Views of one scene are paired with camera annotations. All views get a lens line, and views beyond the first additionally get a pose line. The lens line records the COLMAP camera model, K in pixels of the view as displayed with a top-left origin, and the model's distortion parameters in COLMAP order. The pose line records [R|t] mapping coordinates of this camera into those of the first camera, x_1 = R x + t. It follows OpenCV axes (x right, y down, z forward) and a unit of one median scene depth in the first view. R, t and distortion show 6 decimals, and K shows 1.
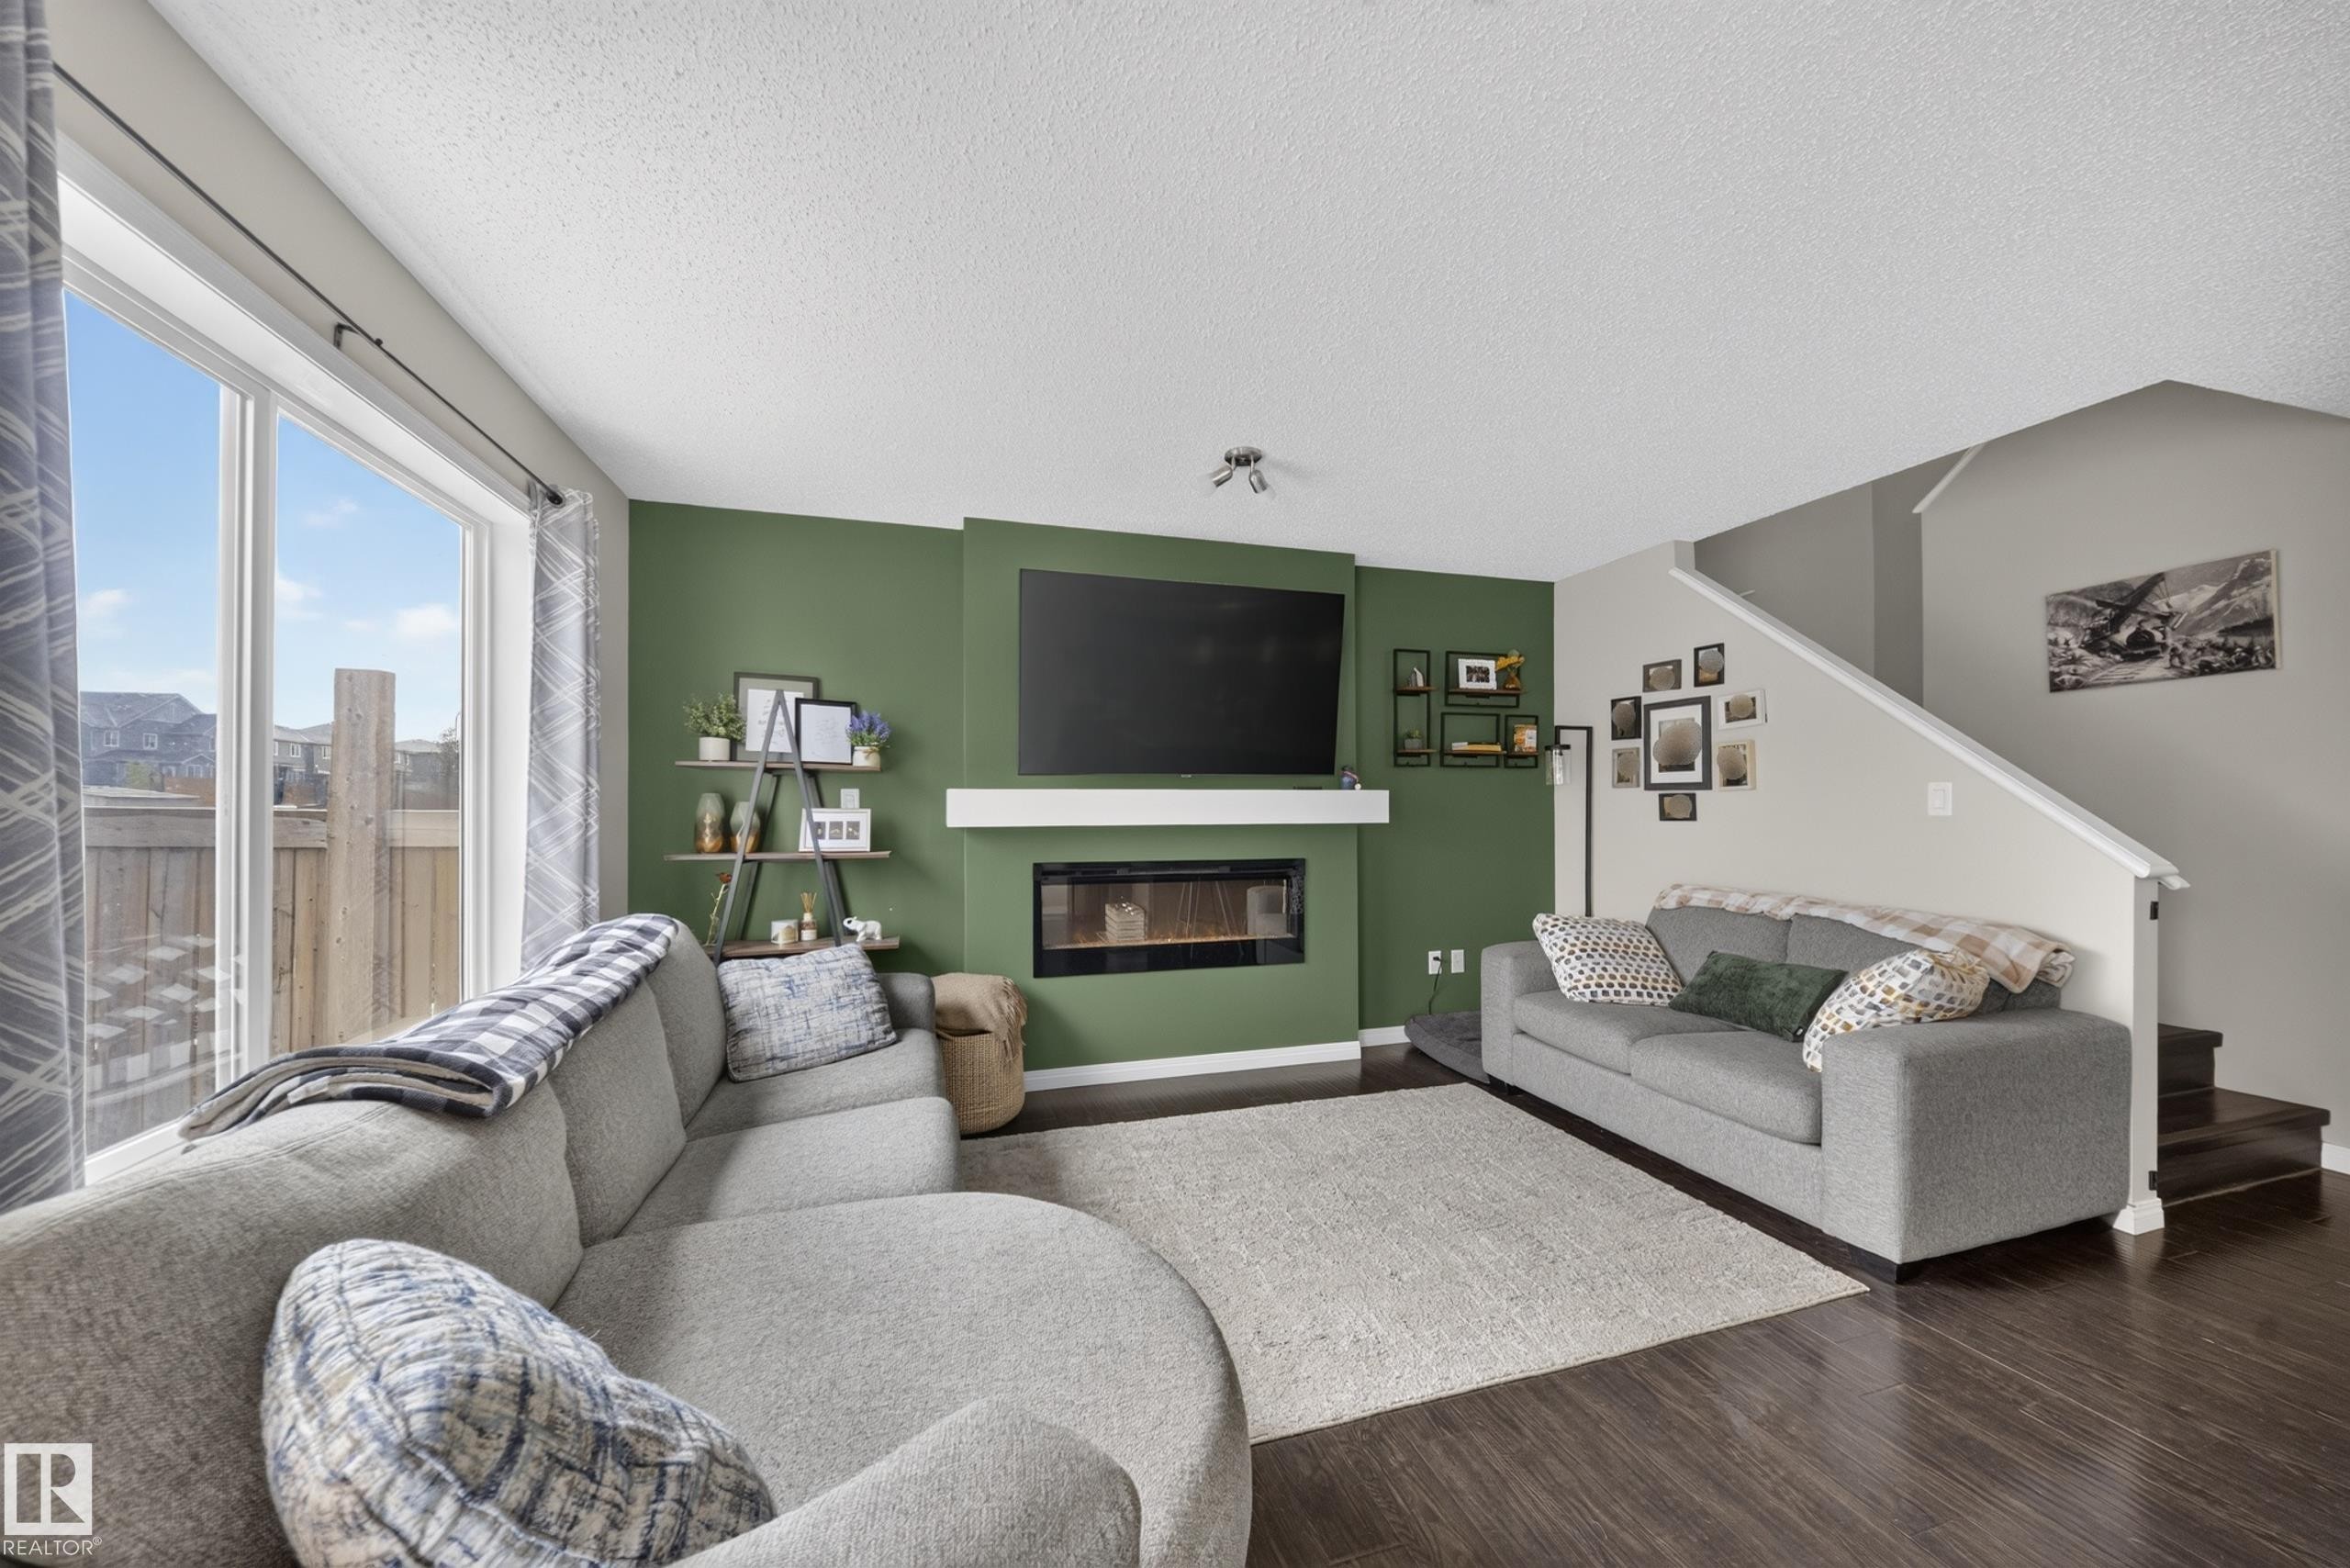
lens RADIAL K [[820.2, 0, 1167.3], [0, 820.2, 801.6], [0, 0, 1]] dist [0.000045, -0.000149]
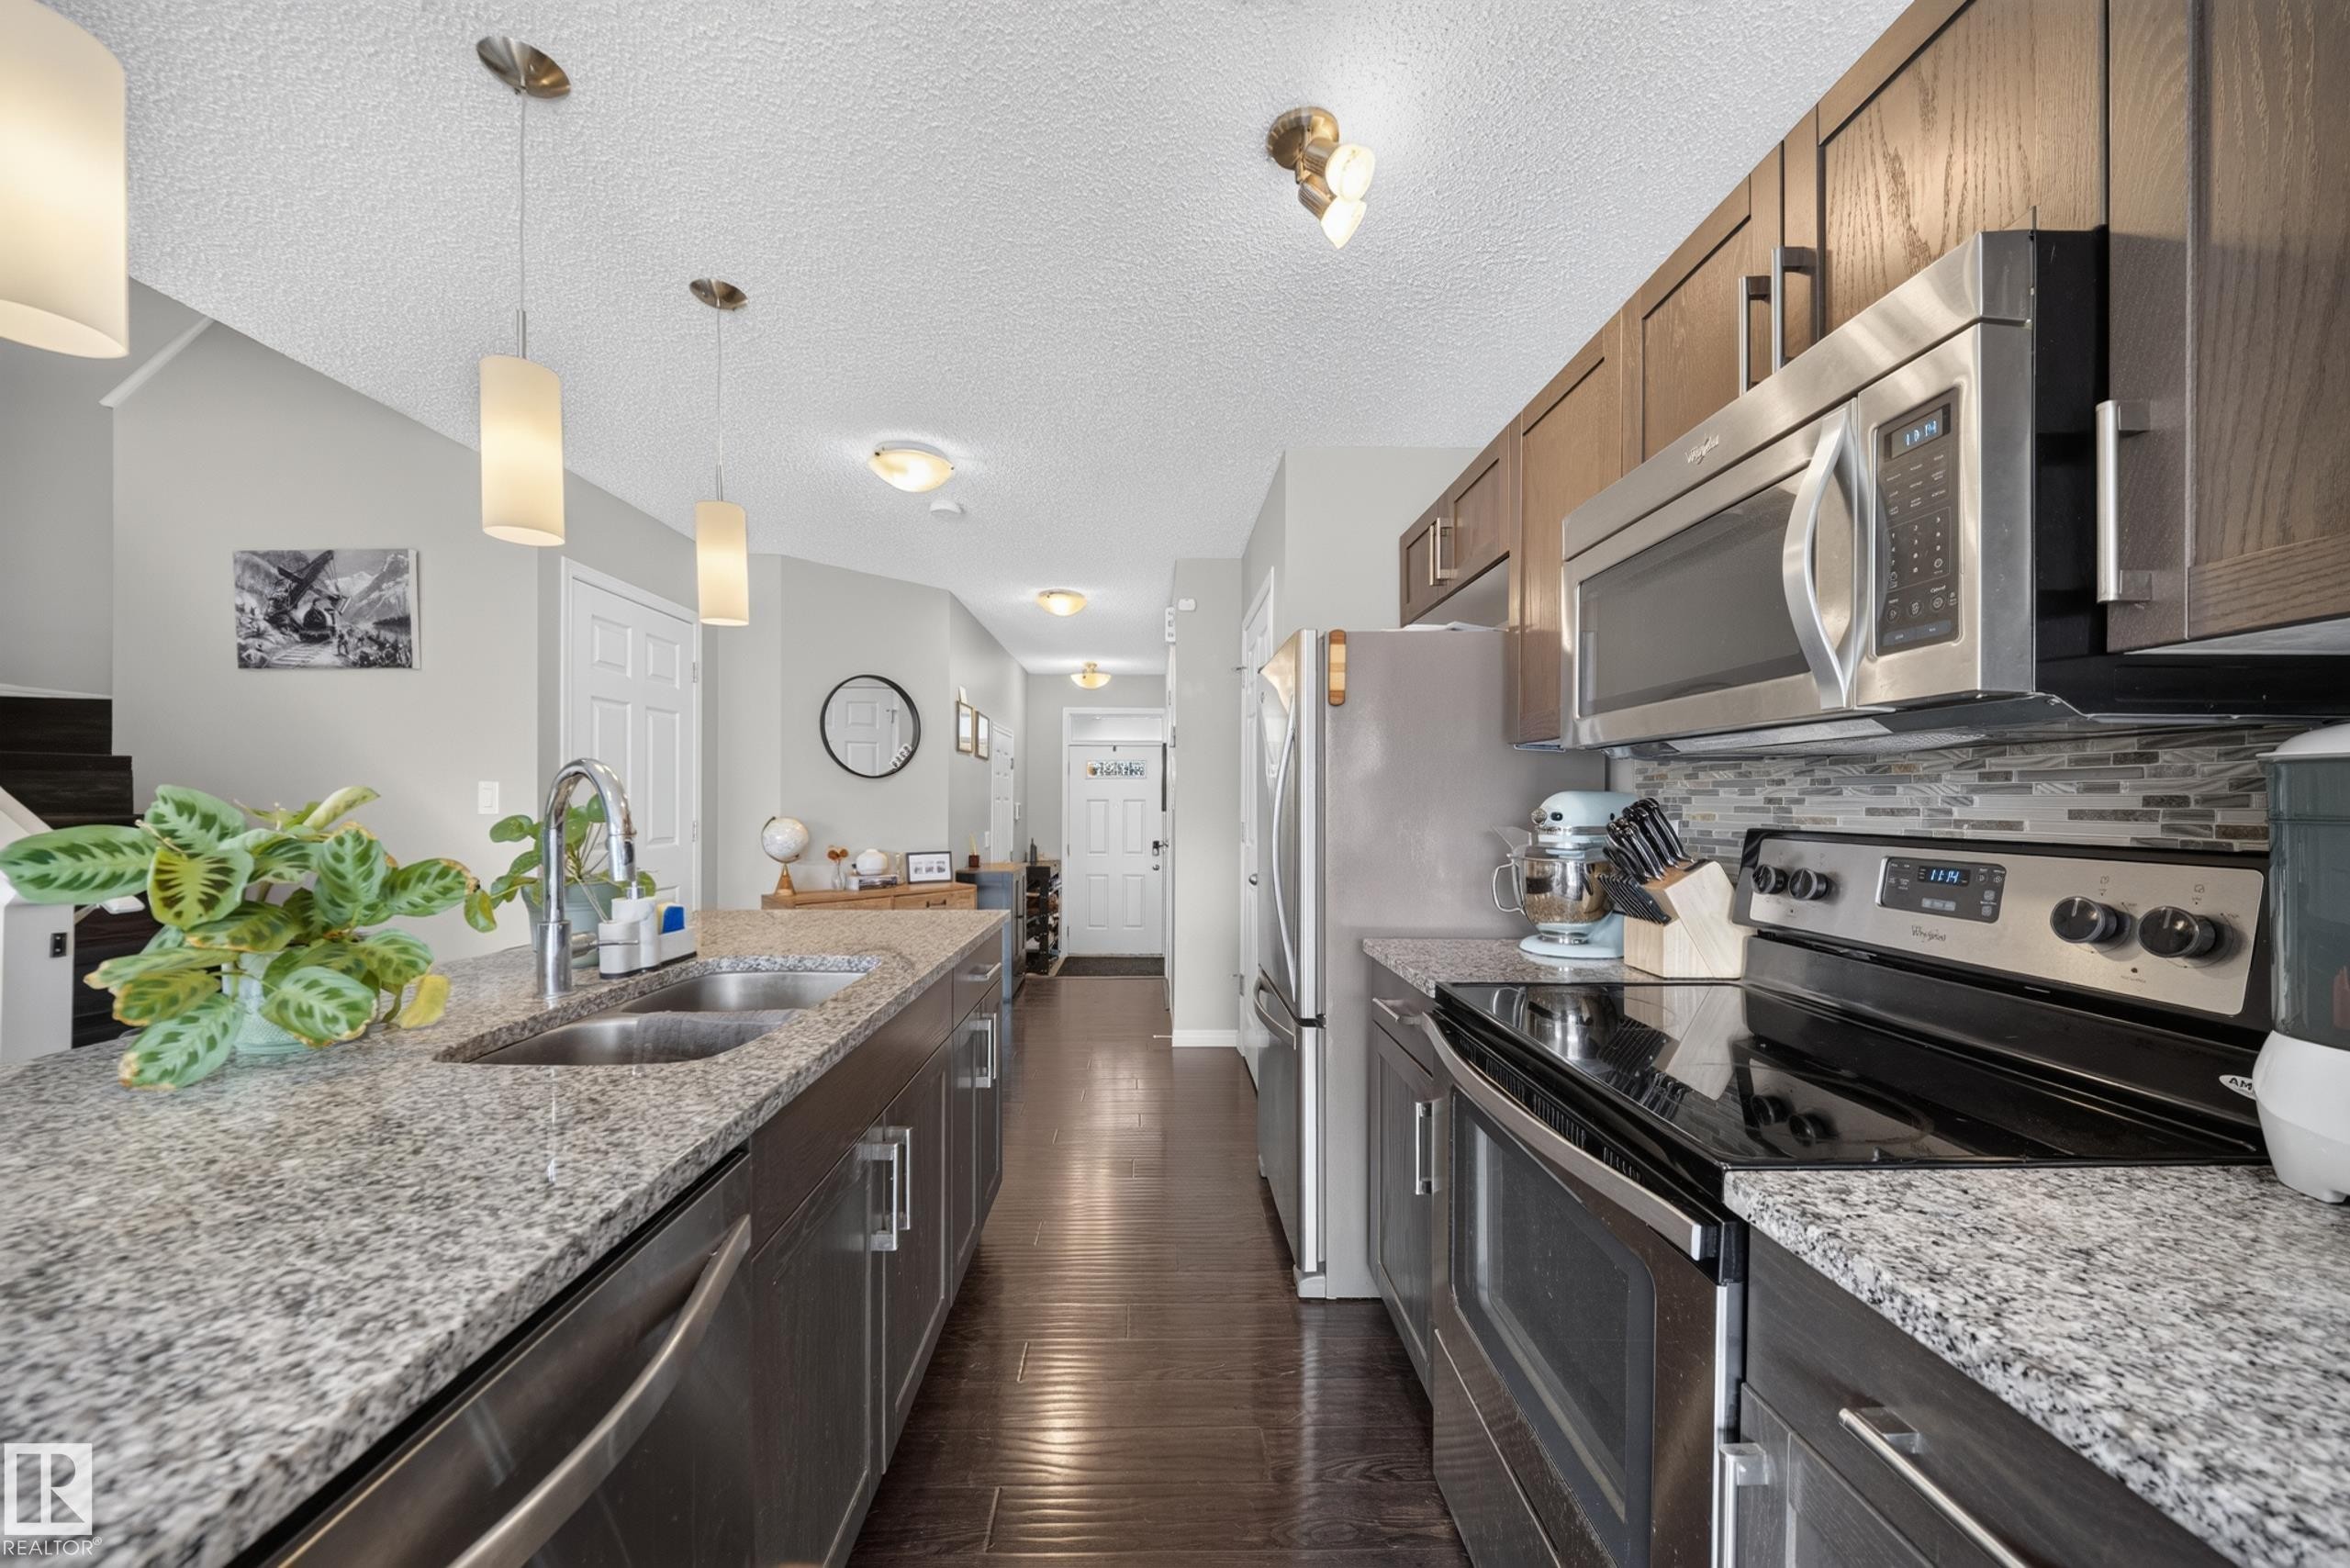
lens RADIAL K [[842.2, 0, 1148.8], [0, 842.2, 802.2], [0, 0, 1]] dist [-0.001751, -0.000200]
pose [[0.284941, 0.002204, 0.958543, 0.546740], [-0.011552, 0.999933, 0.001135, -0.009518], [-0.958475, -0.011397, 0.284947, -0.134922]]
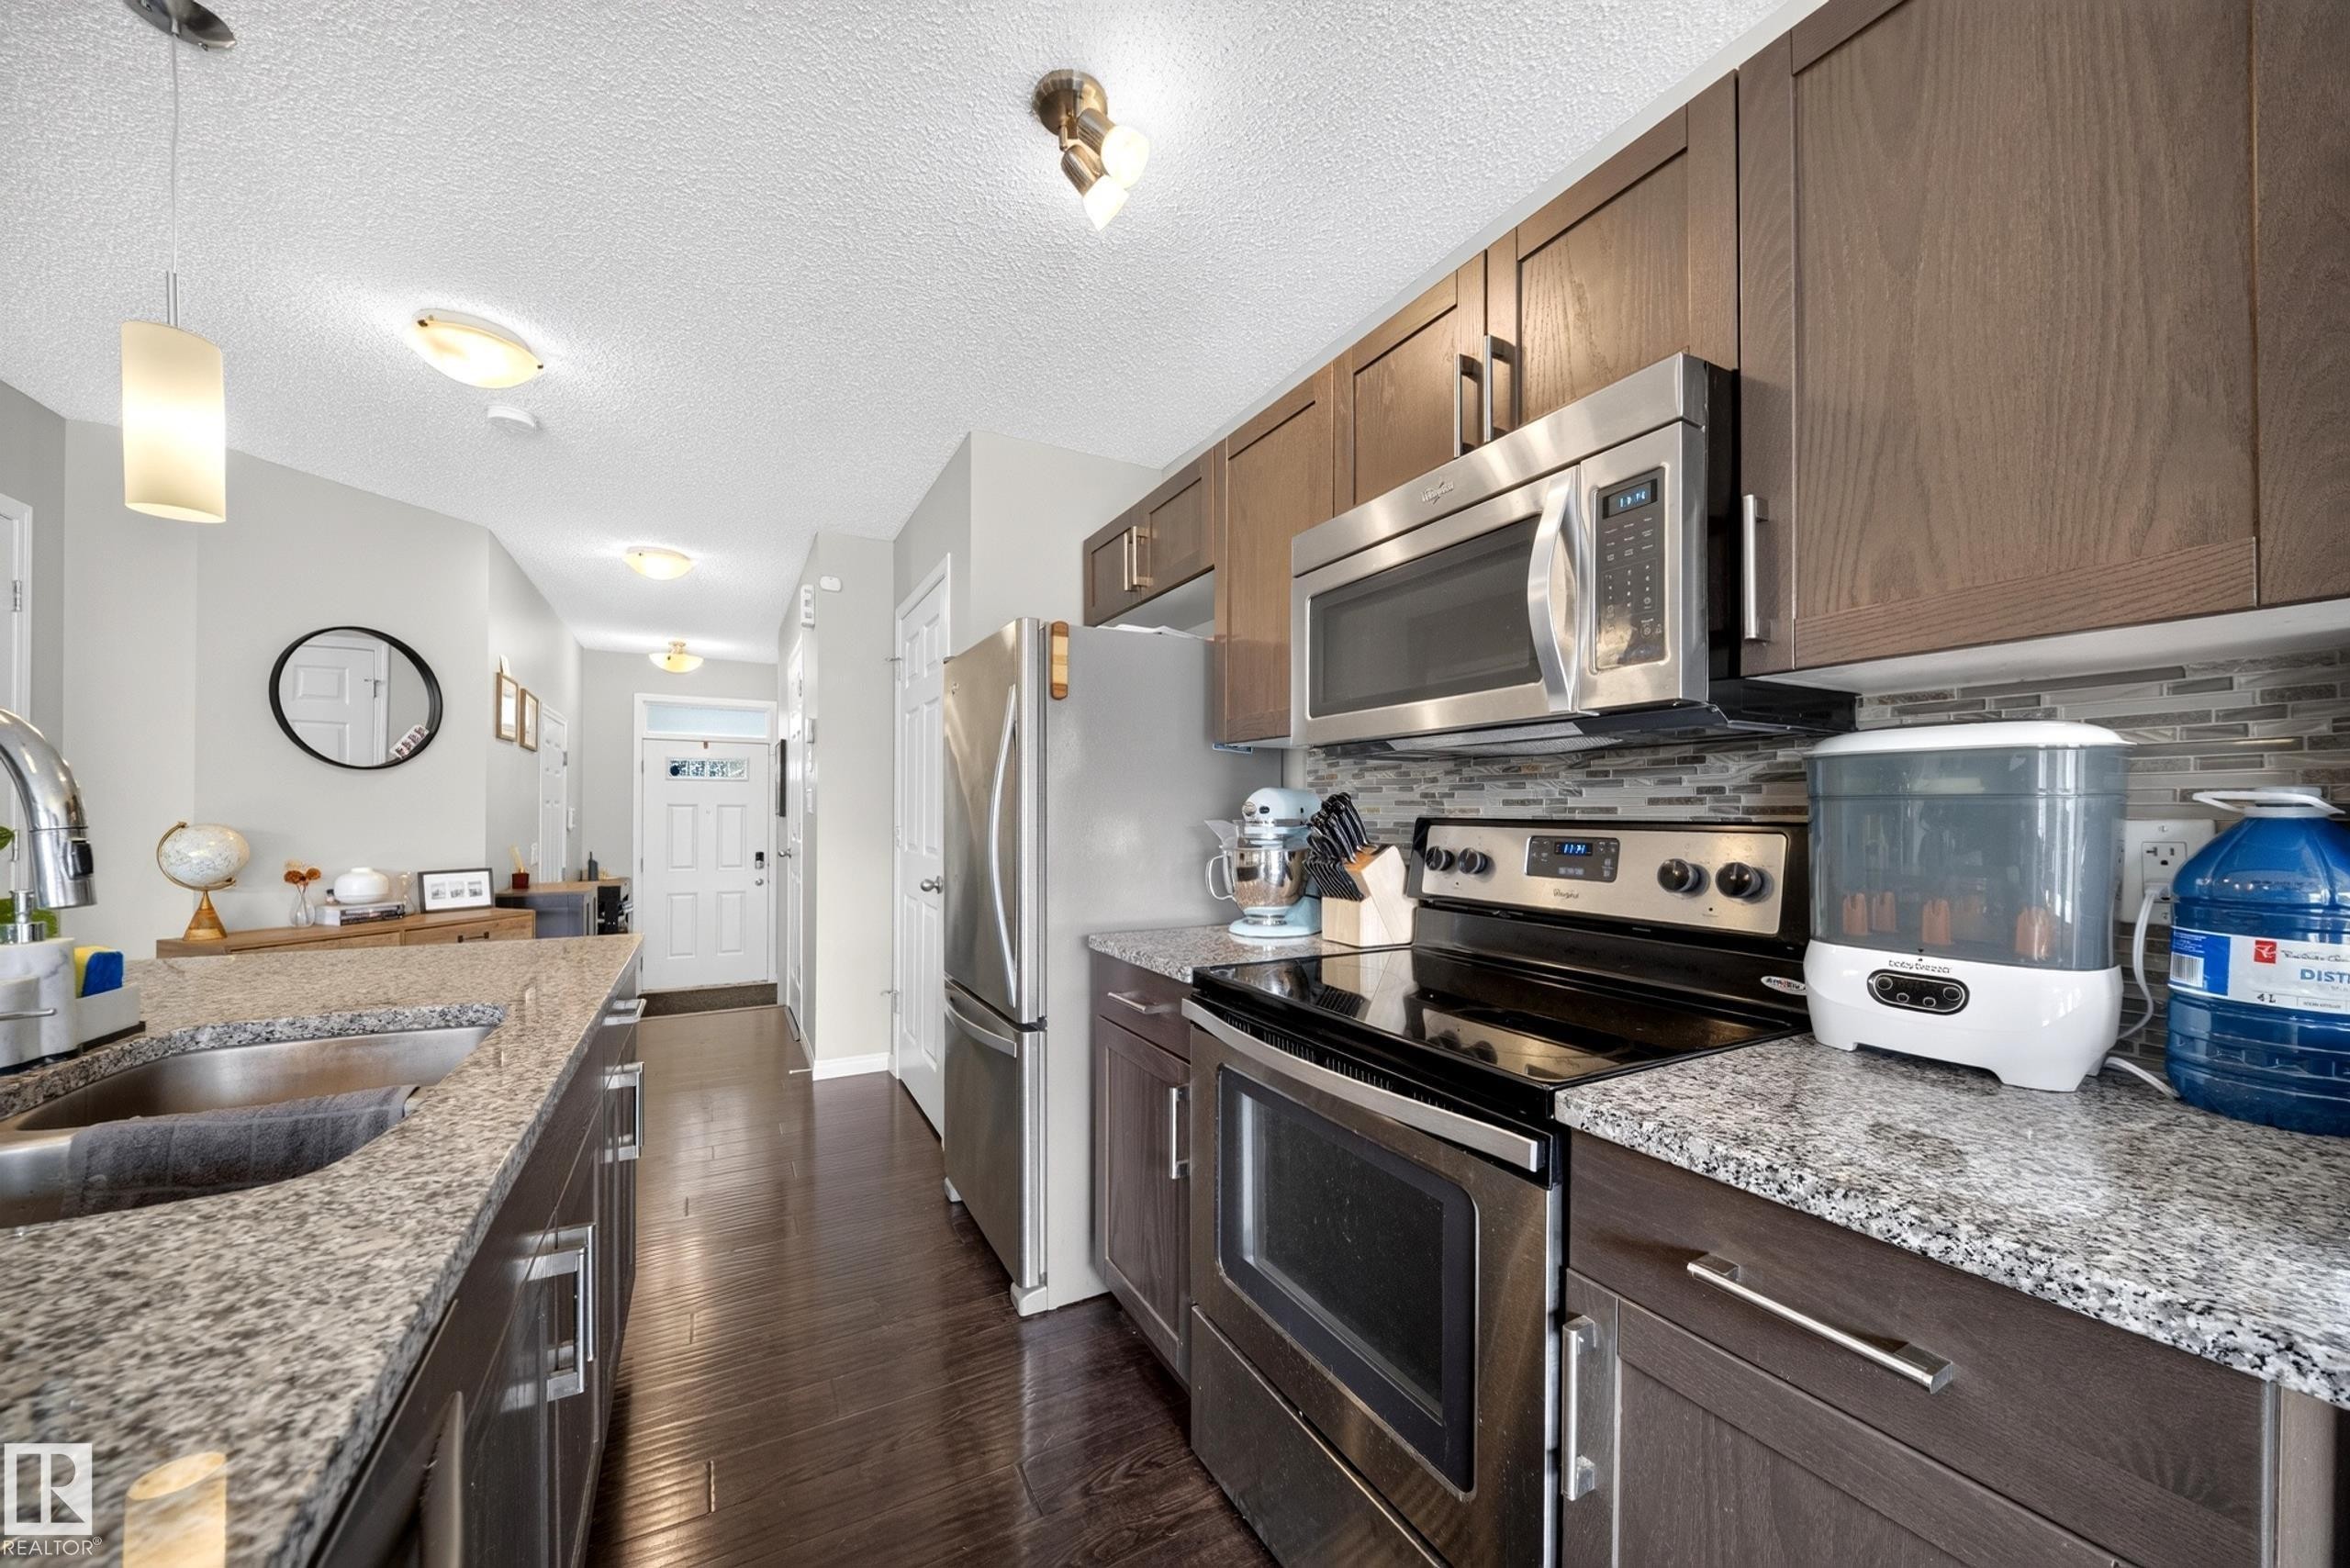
lens RADIAL K [[849.3, 0, 1152.8], [0, 849.3, 805.7], [0, 0, 1]] dist [0.012432, -0.009258]
pose [[-0.187815, 0.009042, 0.982163, 0.565122], [-0.010636, 0.999880, -0.011239, 0.001637], [-0.982147, -0.012557, -0.187697, -0.042318]]
